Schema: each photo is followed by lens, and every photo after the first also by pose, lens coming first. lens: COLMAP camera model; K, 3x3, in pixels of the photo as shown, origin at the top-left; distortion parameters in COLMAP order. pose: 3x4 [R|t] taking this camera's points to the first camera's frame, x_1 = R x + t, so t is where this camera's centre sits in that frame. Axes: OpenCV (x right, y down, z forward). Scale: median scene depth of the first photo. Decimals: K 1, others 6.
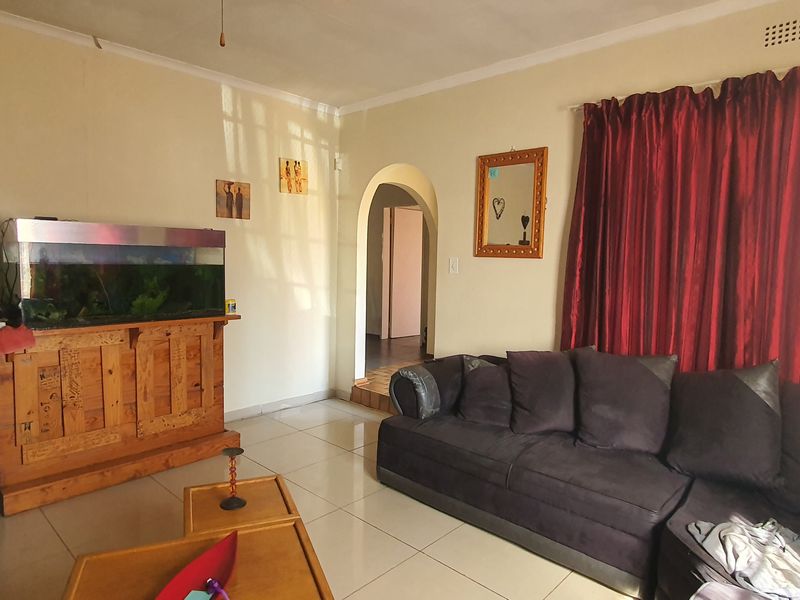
lens RADIAL K [[501.8, 0, 398.8], [0, 501.8, 298.4], [0, 0, 1]] dist [0.003712, -0.008097]
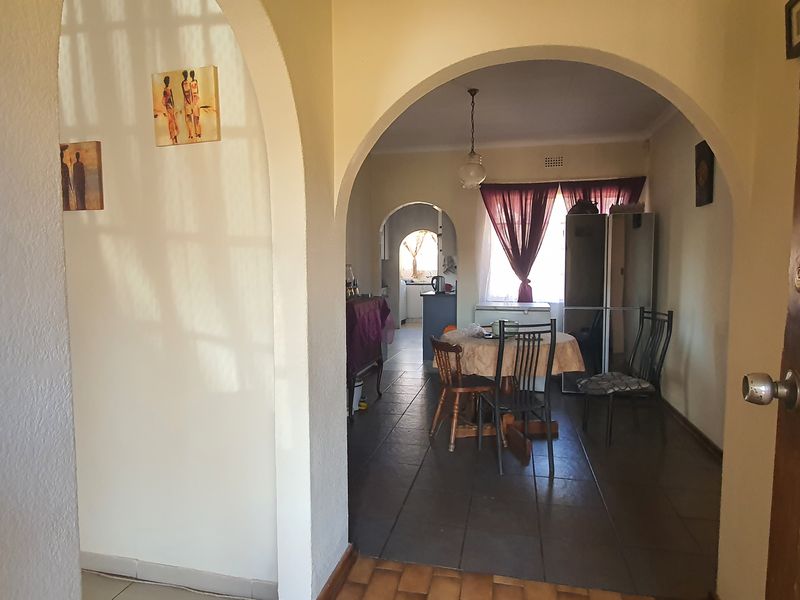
lens RADIAL K [[501.8, 0, 396.3], [0, 501.8, 302.8], [0, 0, 1]] dist [0.003712, -0.008097]
pose [[0.490215, 0.052164, -0.870039, 0.303410], [-0.057490, 0.997969, 0.027441, -0.085710], [0.869703, 0.036567, 0.492219, 0.953712]]
